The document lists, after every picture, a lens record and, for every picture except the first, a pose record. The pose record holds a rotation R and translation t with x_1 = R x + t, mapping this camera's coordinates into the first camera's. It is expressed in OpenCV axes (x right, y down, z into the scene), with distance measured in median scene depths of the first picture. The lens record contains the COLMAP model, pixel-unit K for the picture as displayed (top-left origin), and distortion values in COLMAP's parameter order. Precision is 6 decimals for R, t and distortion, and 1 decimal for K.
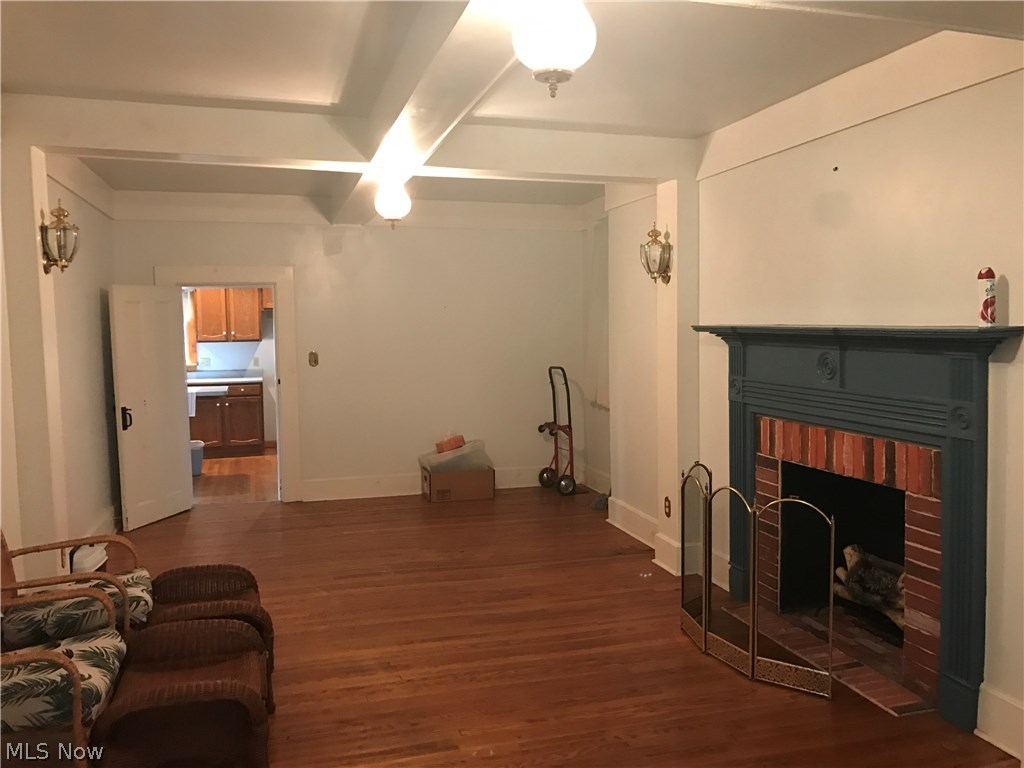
lens RADIAL K [[850.8, 0, 522.1], [0, 850.8, 373.4], [0, 0, 1]] dist [0.053311, -0.082715]
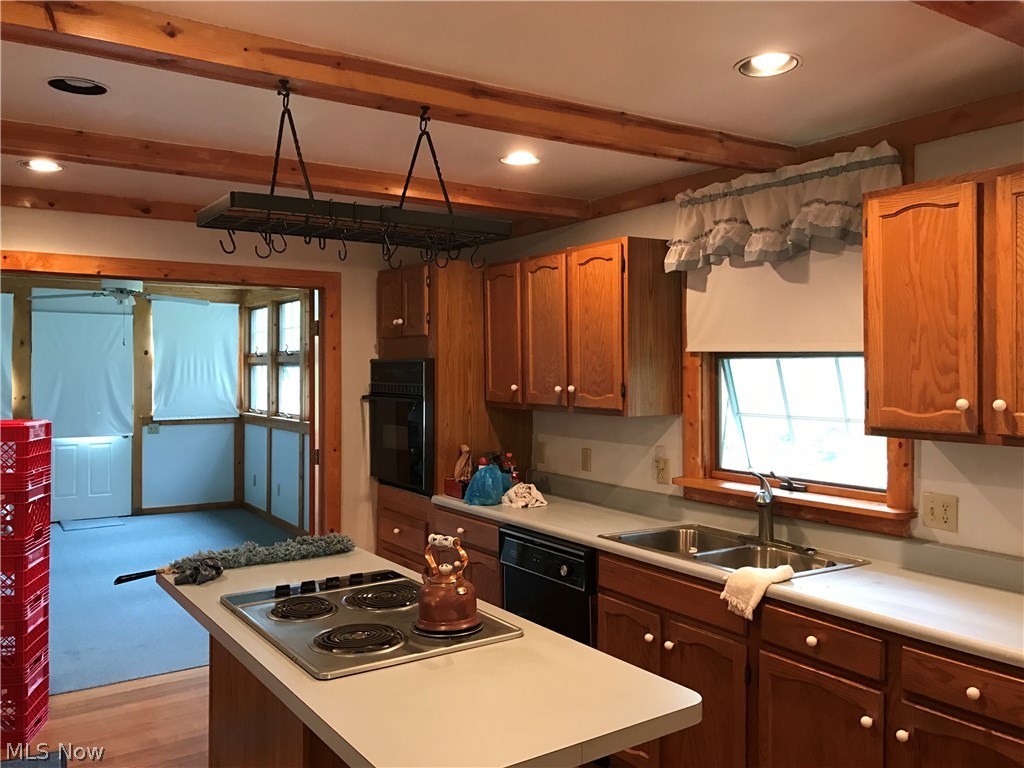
lens RADIAL K [[850.8, 0, 511.7], [0, 850.8, 380.1], [0, 0, 1]] dist [0.053311, -0.082715]
pose [[0.296704, 0.021034, -0.954738, -0.265937], [-0.061429, 0.998107, 0.002899, -0.073727], [0.952992, 0.057789, 0.297434, 1.303342]]
